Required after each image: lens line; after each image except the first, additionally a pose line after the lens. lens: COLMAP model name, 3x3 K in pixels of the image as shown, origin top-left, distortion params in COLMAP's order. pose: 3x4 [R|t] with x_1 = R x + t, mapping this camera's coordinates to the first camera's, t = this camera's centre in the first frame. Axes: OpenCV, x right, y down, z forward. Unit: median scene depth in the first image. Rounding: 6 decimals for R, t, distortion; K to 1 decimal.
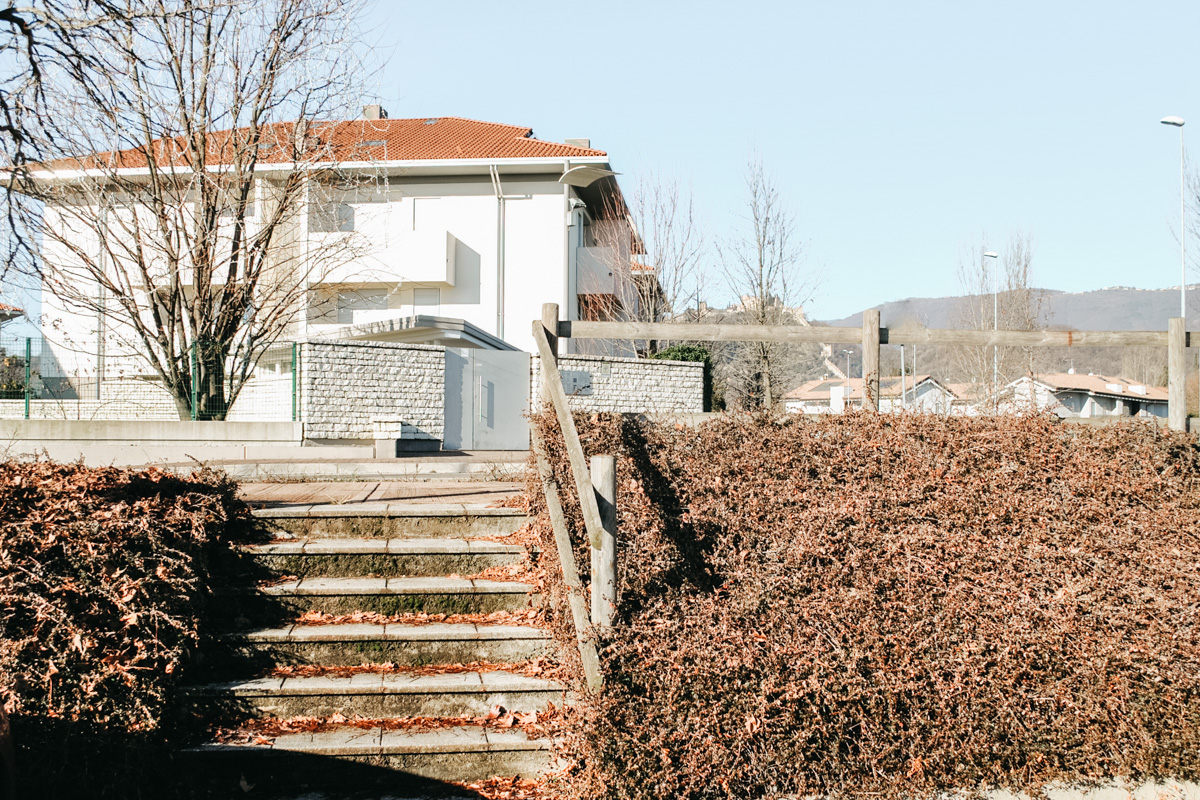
lens RADIAL K [[1132.2, 0, 599.8], [0, 1132.2, 402.0], [0, 0, 1]] dist [0.013240, 0.000000]
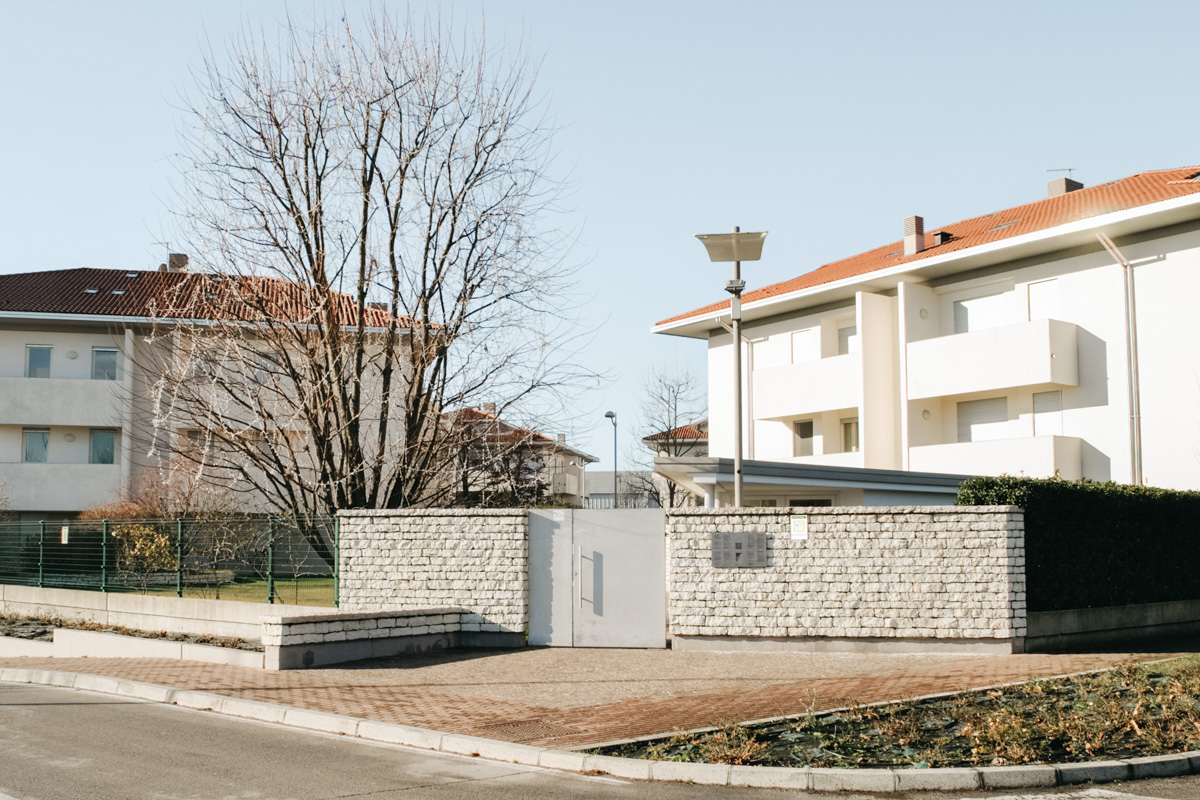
lens RADIAL K [[1145.2, 0, 600.3], [0, 1145.2, 400.2], [0, 0, 1]] dist [-0.036728, 0.000000]
pose [[0.685322, -0.098886, -0.721495, 0.473555], [0.027400, 0.993538, -0.110145, -0.036258], [0.727724, 0.055716, 0.683603, 0.510937]]
